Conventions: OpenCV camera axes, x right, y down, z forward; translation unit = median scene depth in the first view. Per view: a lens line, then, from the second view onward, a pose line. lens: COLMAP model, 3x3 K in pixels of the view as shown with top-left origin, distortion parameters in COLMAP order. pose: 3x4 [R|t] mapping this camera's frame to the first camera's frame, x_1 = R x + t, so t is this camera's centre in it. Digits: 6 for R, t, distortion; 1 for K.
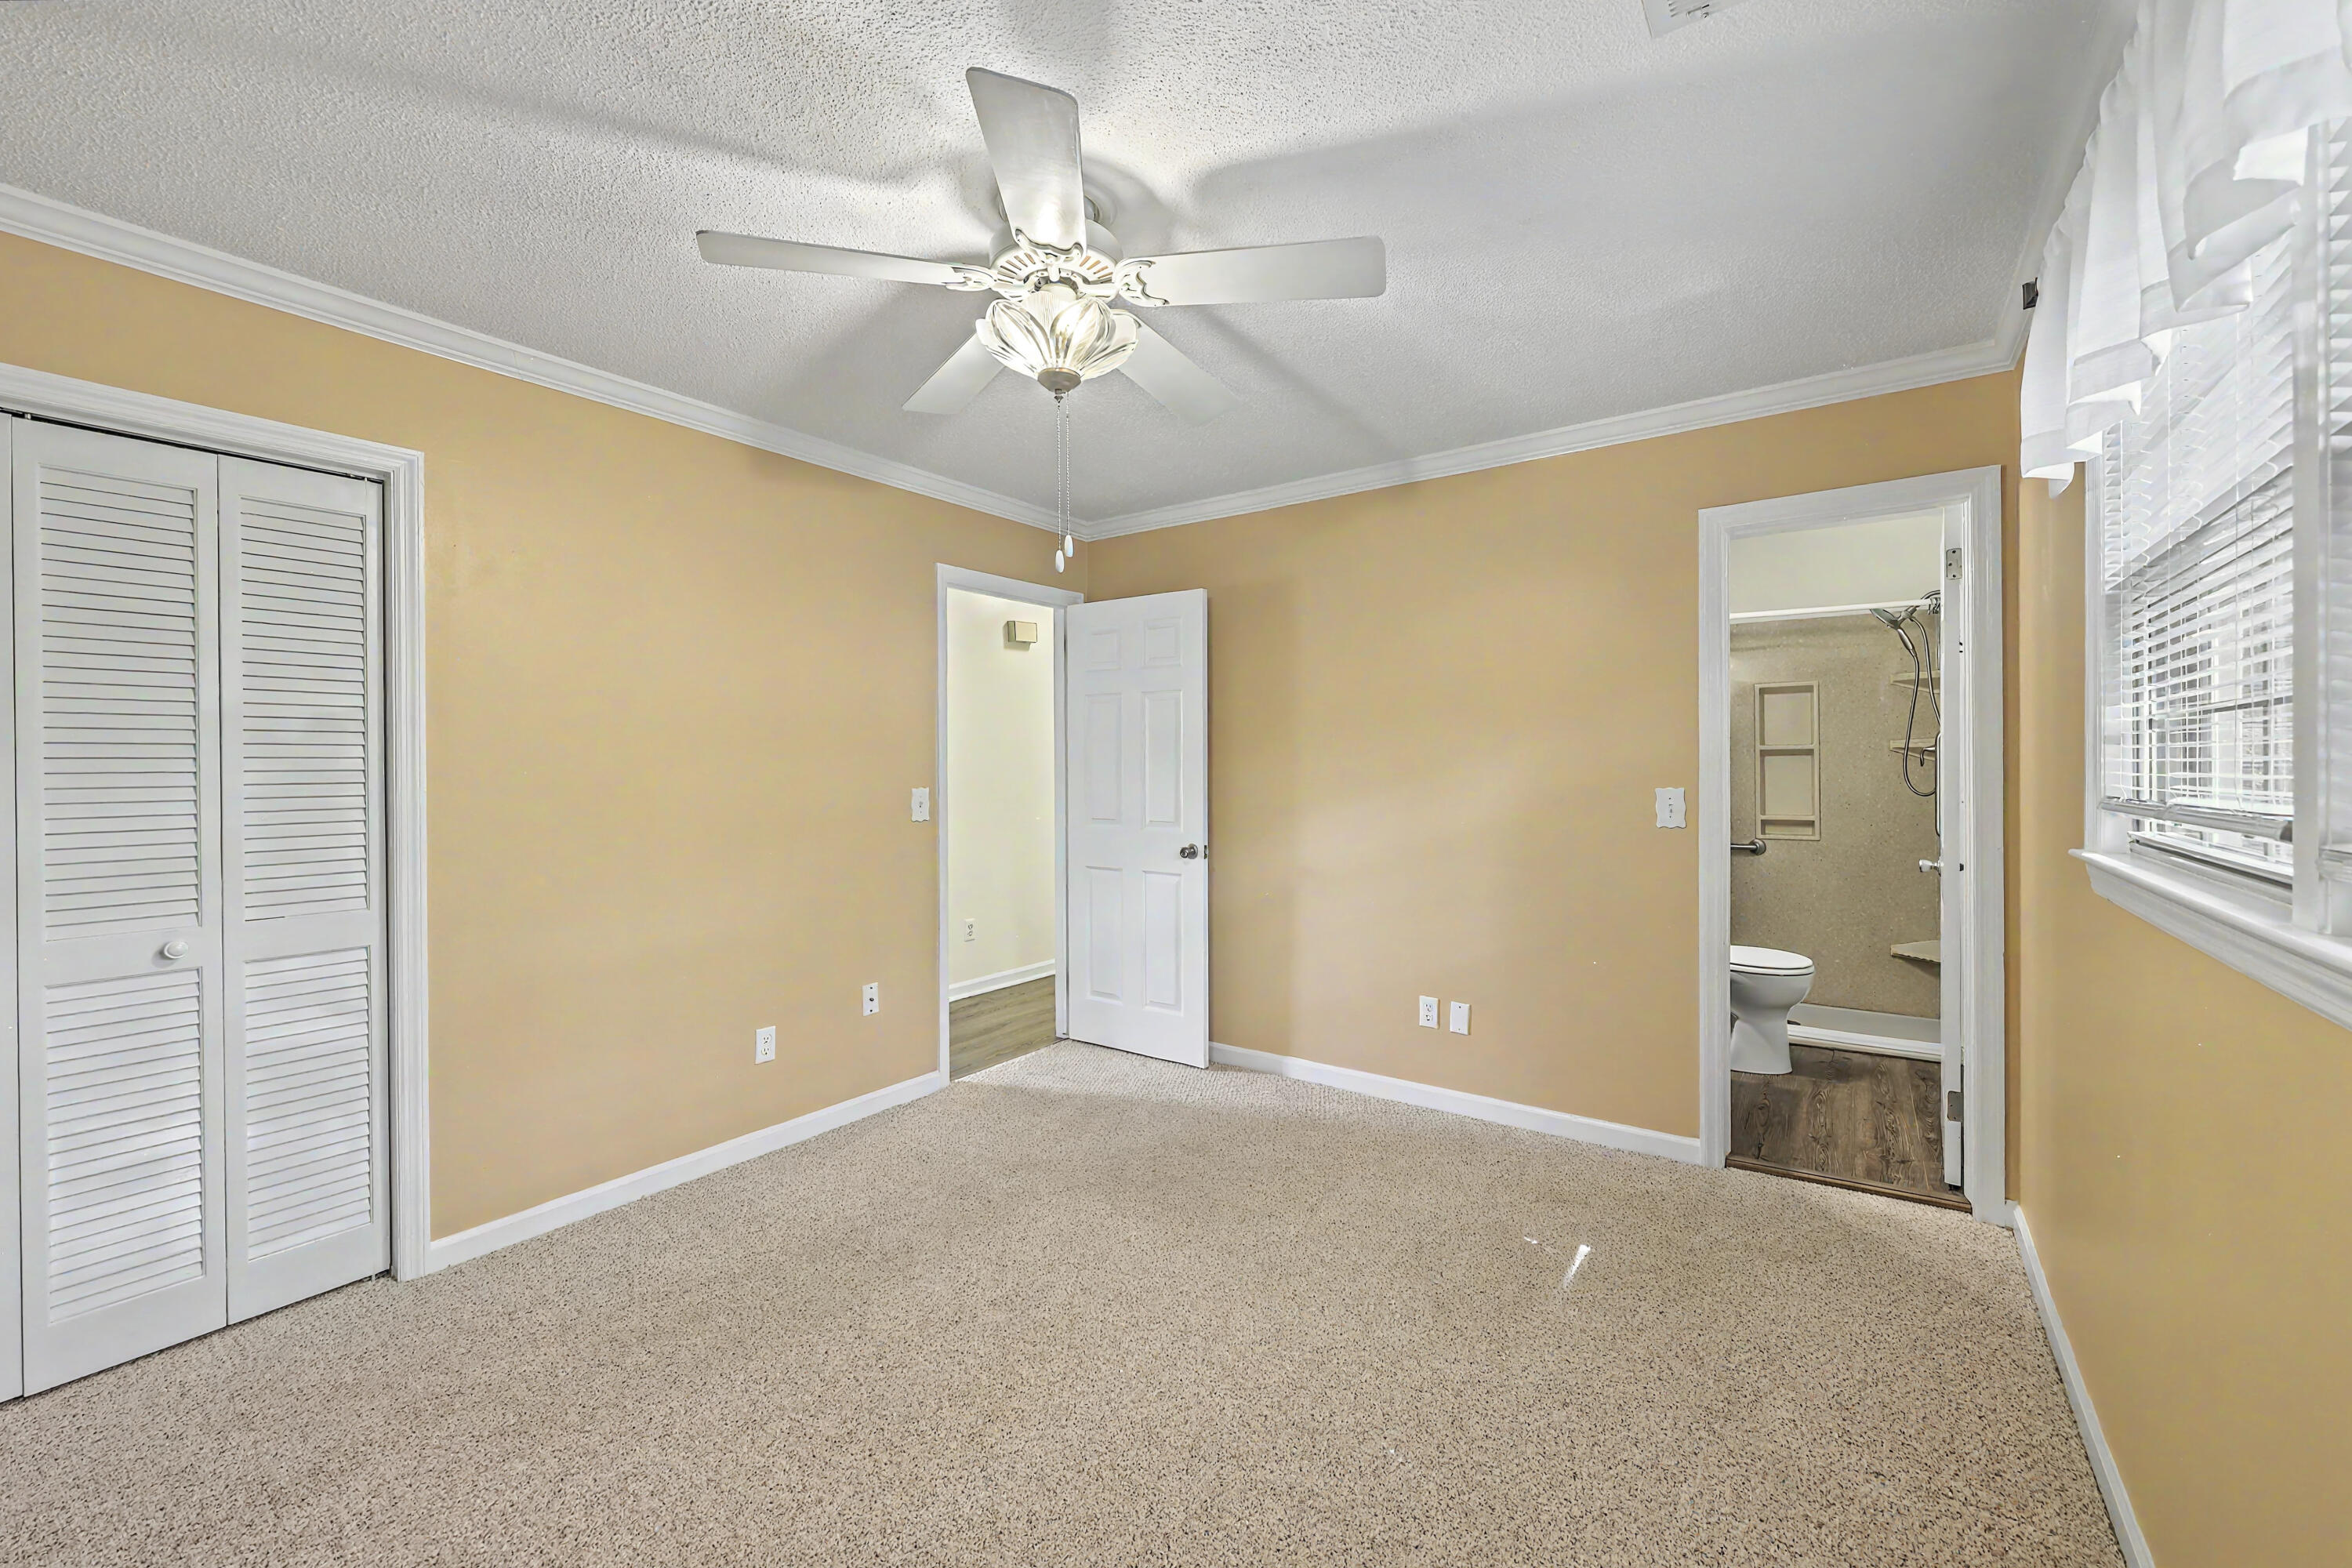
lens RADIAL K [[949.8, 0, 1179.4], [0, 949.8, 764.0], [0, 0, 1]] dist [-0.000301, 0.000051]
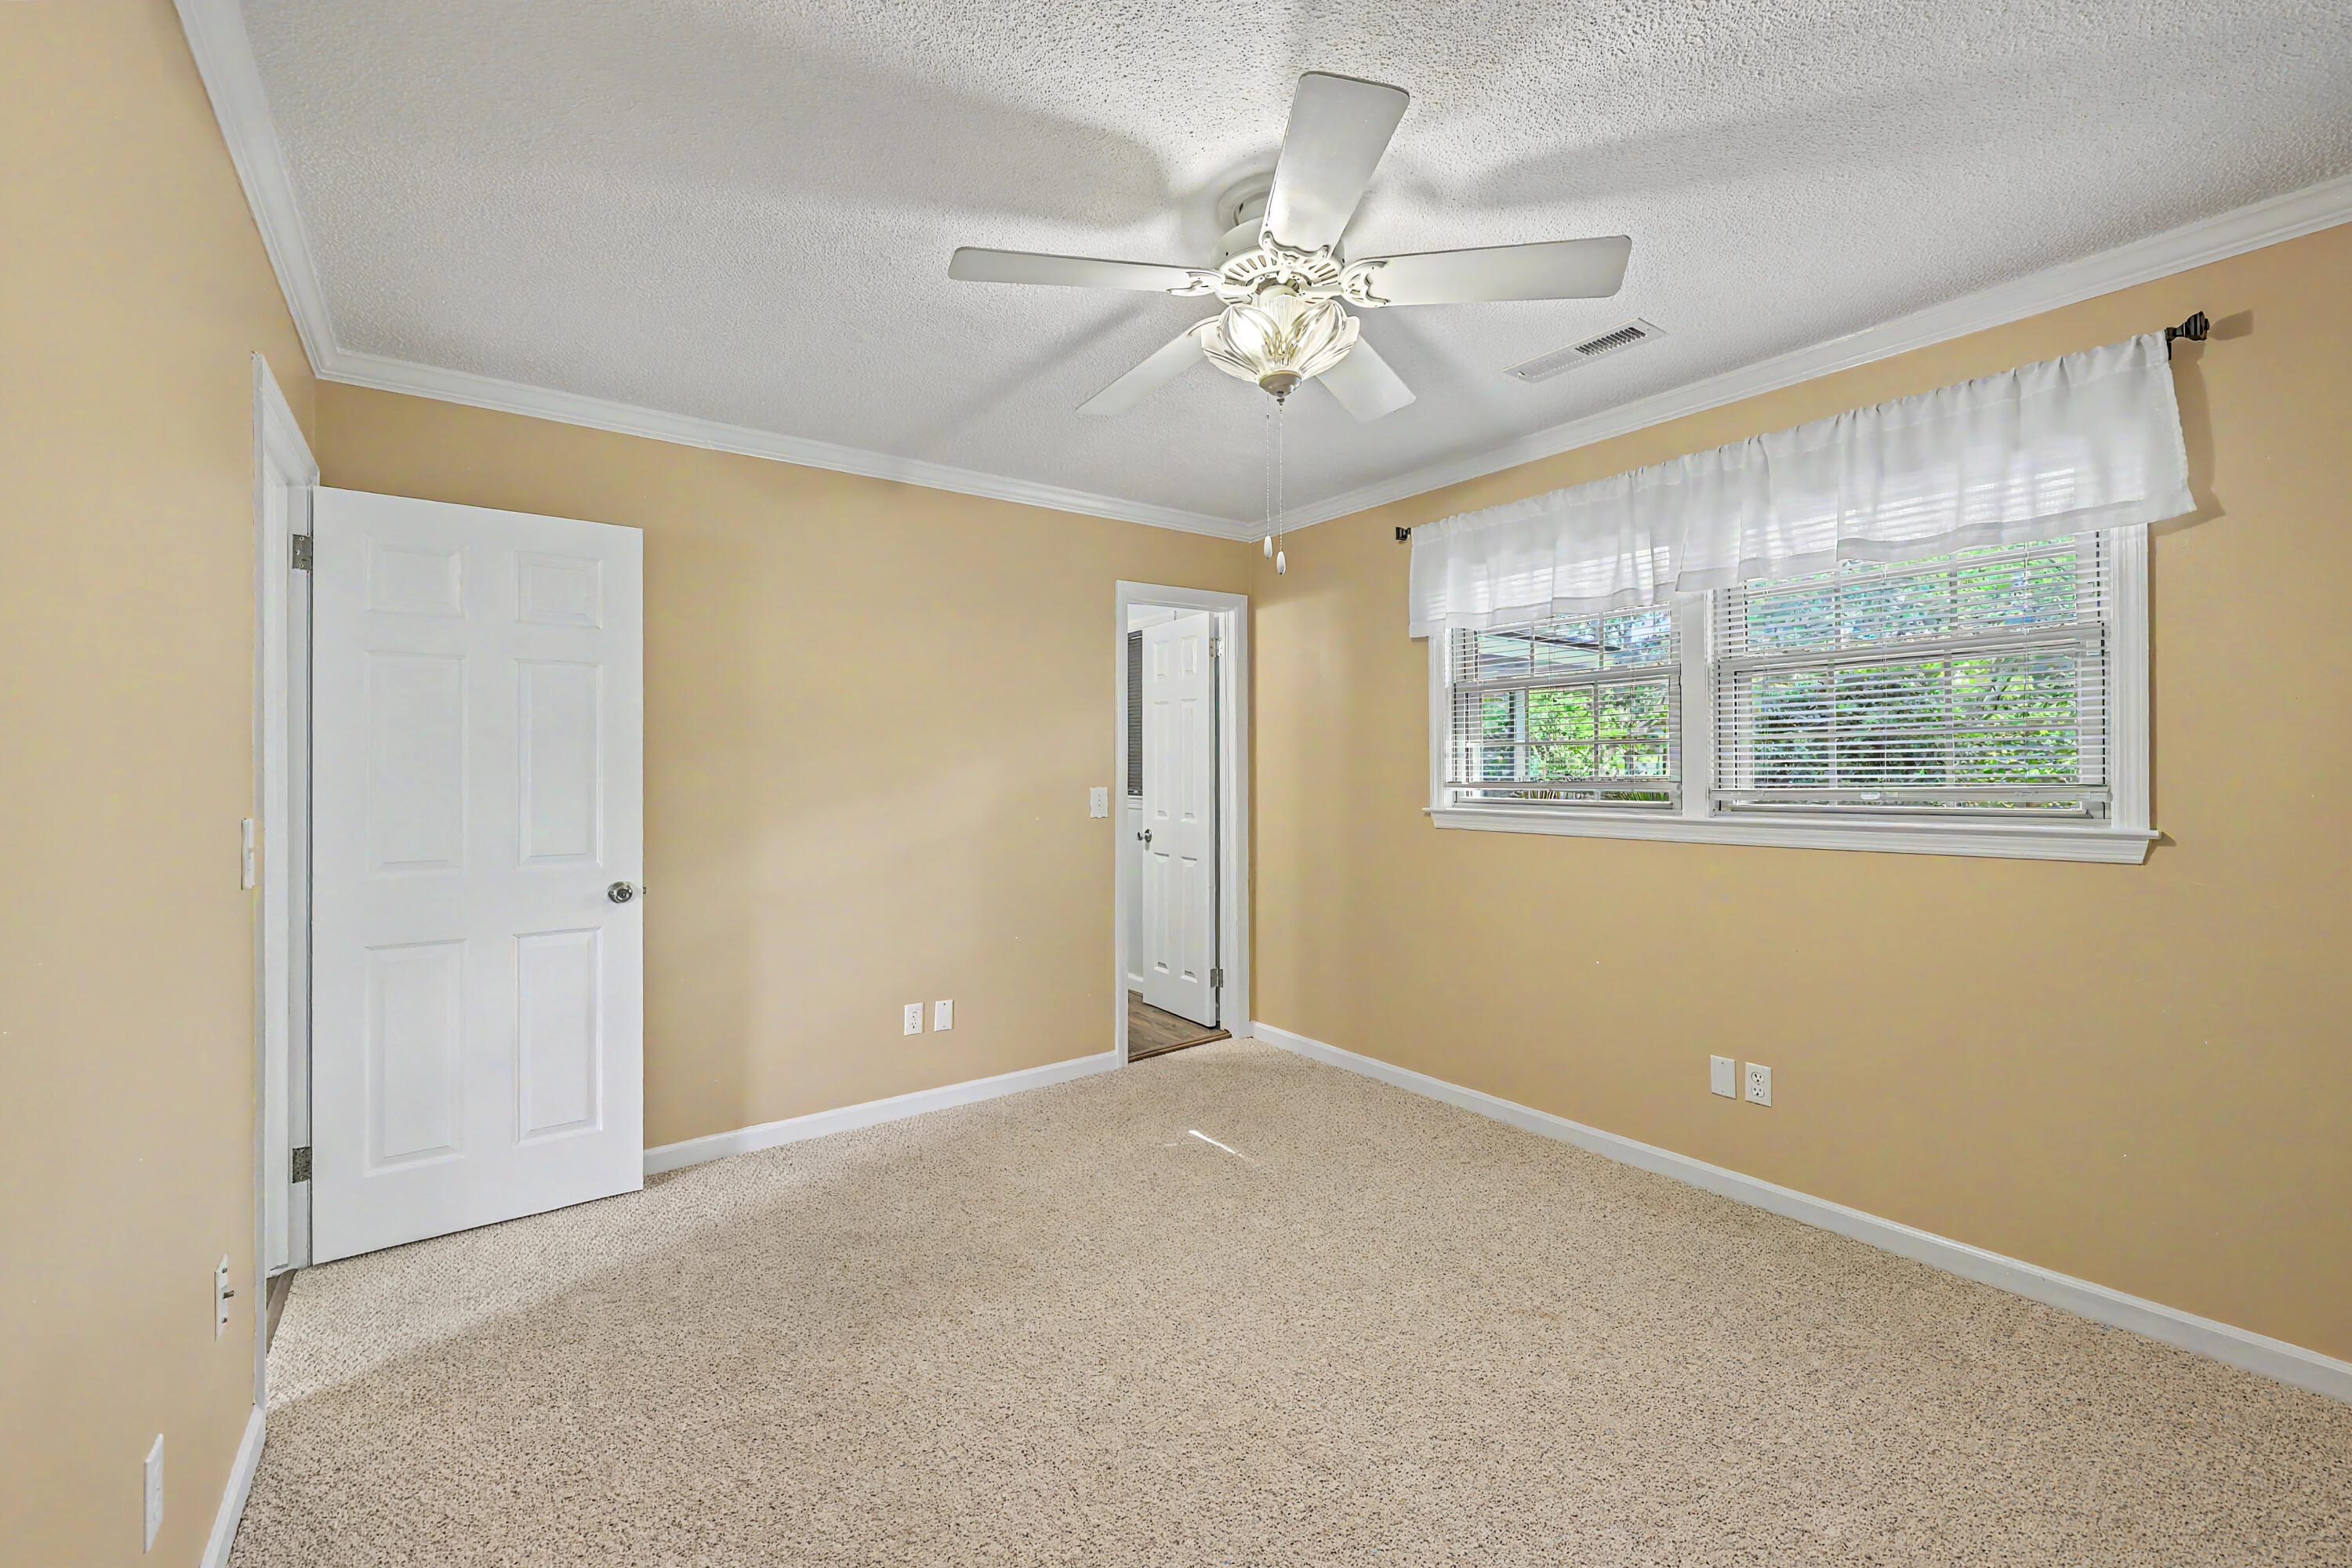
lens RADIAL K [[949.8, 0, 1179.4], [0, 949.8, 764.0], [0, 0, 1]] dist [-0.000301, 0.000051]
pose [[0.307752, 0.008474, 0.951429, -0.594642], [0.003019, 0.999947, -0.009883, 0.004878], [-0.951462, 0.005914, 0.307710, 0.424048]]
